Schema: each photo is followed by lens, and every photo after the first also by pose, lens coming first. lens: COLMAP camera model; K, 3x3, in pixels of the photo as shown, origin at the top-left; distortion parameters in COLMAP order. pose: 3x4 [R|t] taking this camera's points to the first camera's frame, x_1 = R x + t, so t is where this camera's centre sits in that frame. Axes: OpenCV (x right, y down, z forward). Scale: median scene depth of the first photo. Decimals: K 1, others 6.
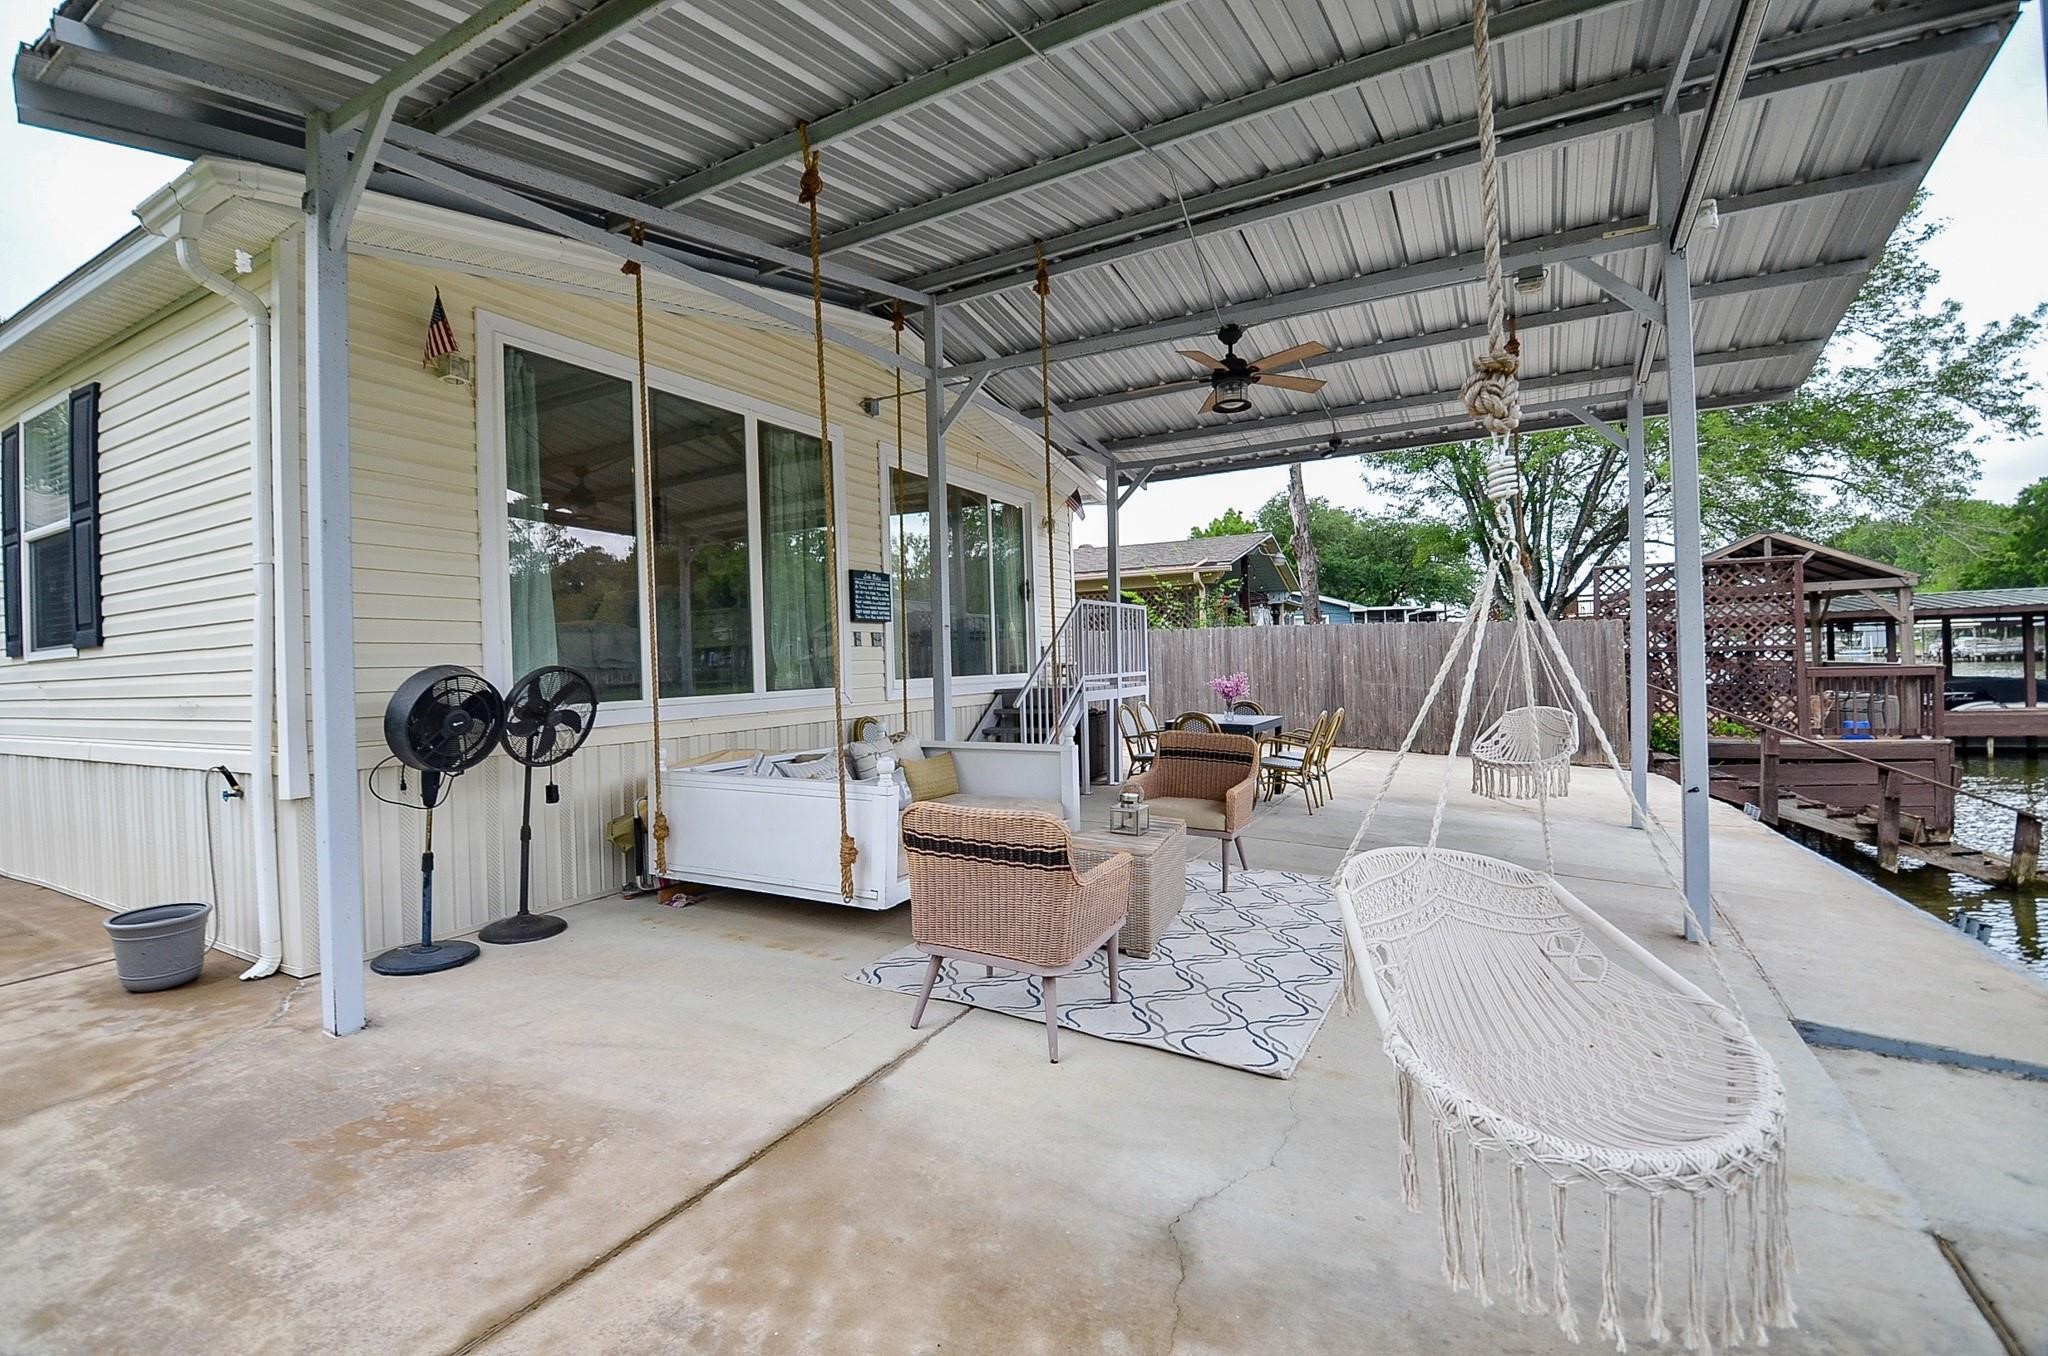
lens RADIAL K [[934.3, 0, 1018.5], [0, 934.3, 674.8], [0, 0, 1]] dist [0.004956, 0.000198]
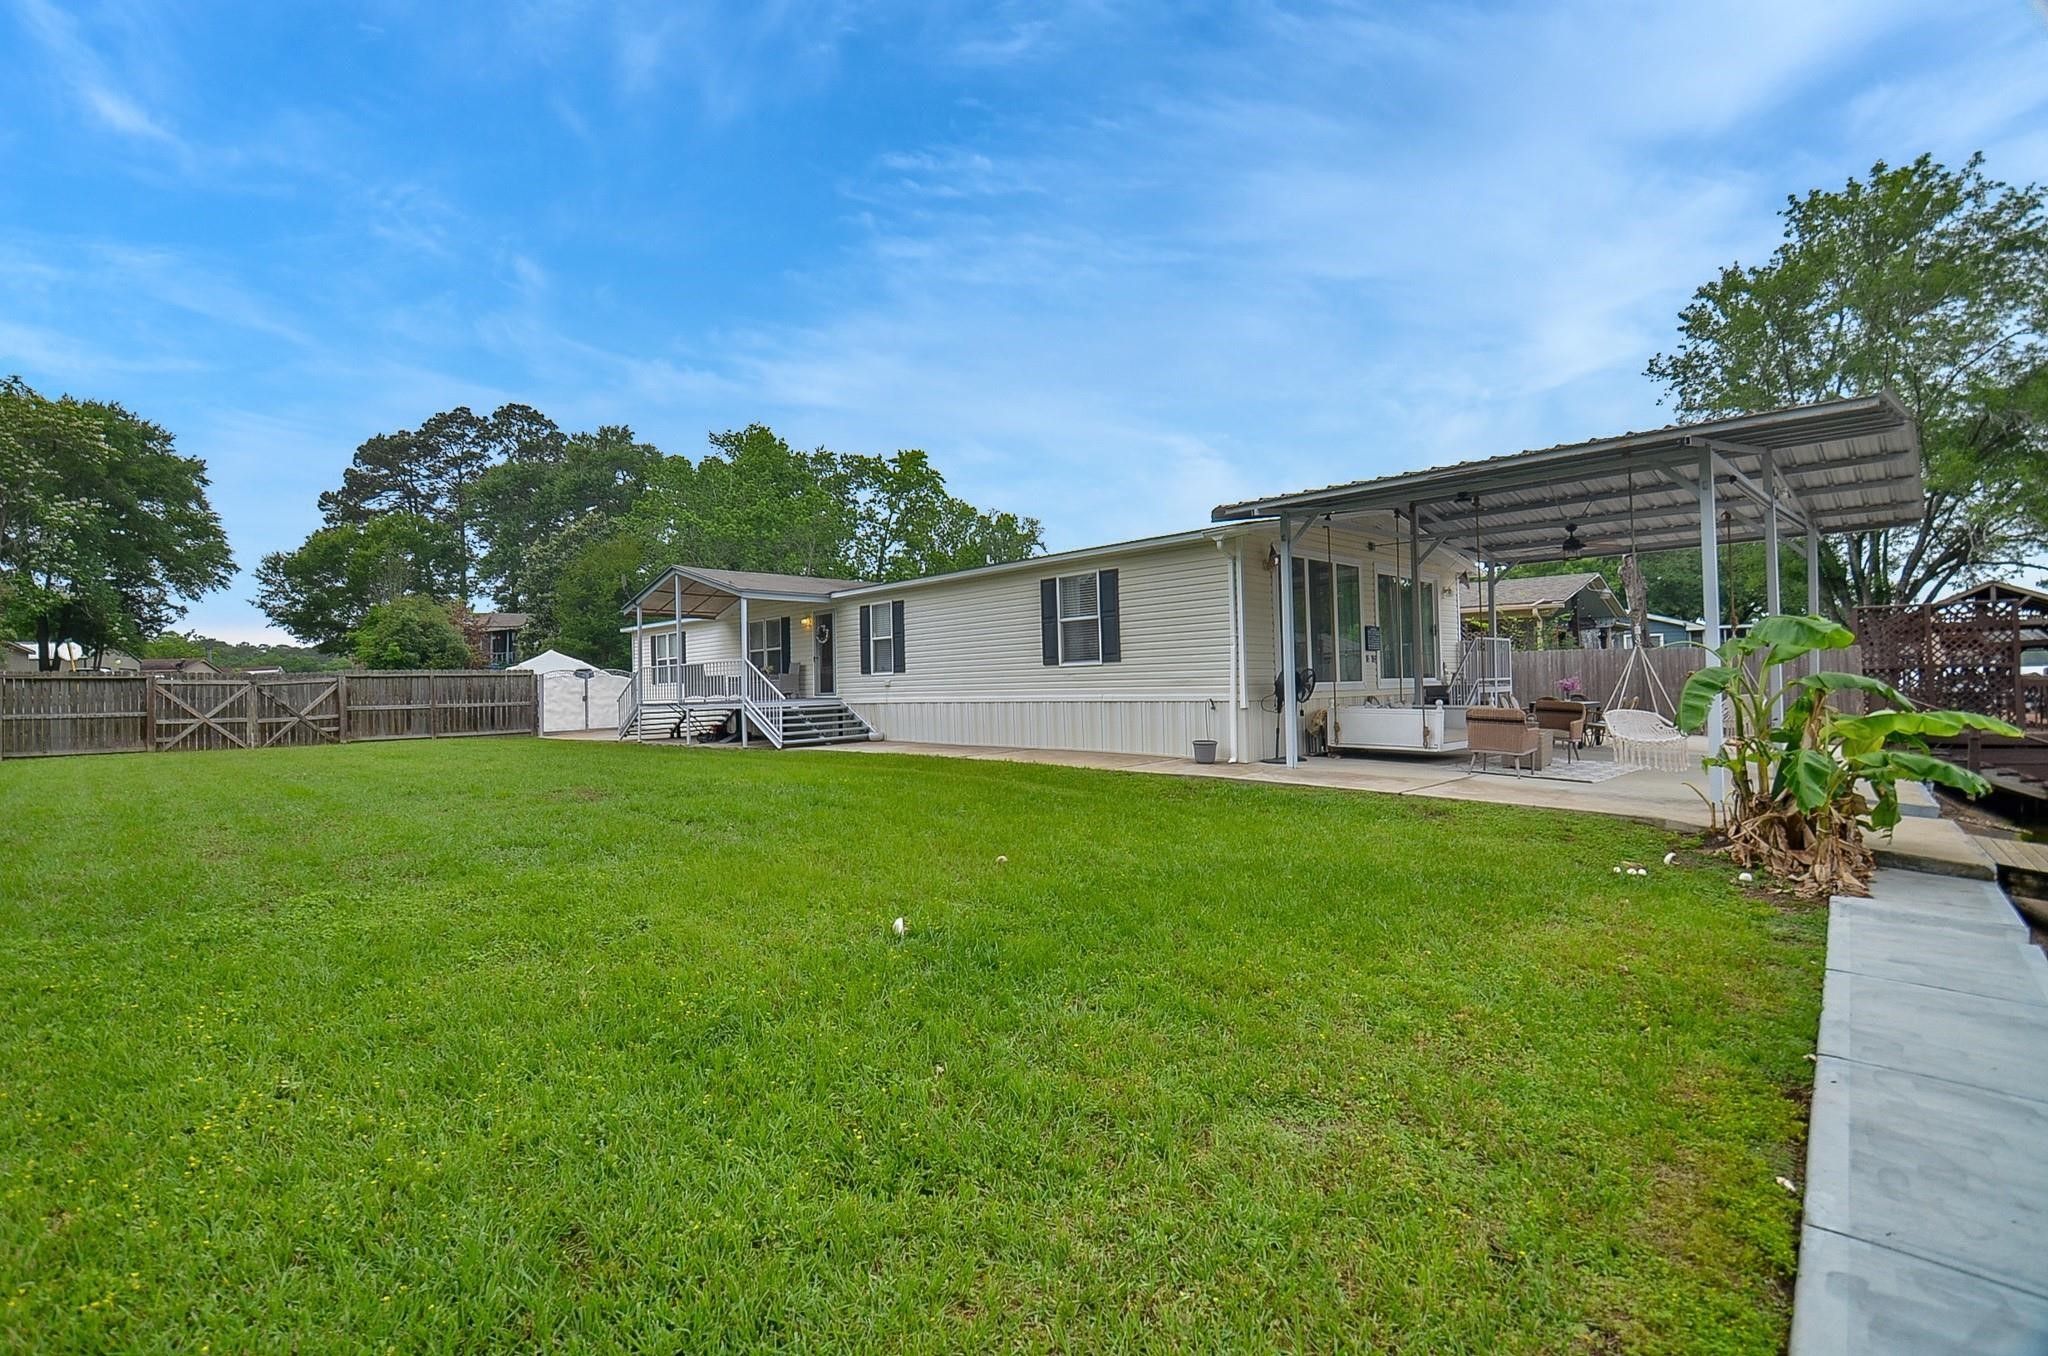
lens RADIAL K [[890.5, 0, 1012.4], [0, 890.5, 680.3], [0, 0, 1]] dist [-0.021068, -0.002267]
pose [[0.947225, 0.007621, -0.320480, -0.199298], [-0.011154, 0.999896, -0.009190, 0.025939], [0.320376, 0.012279, 0.947211, -0.785143]]
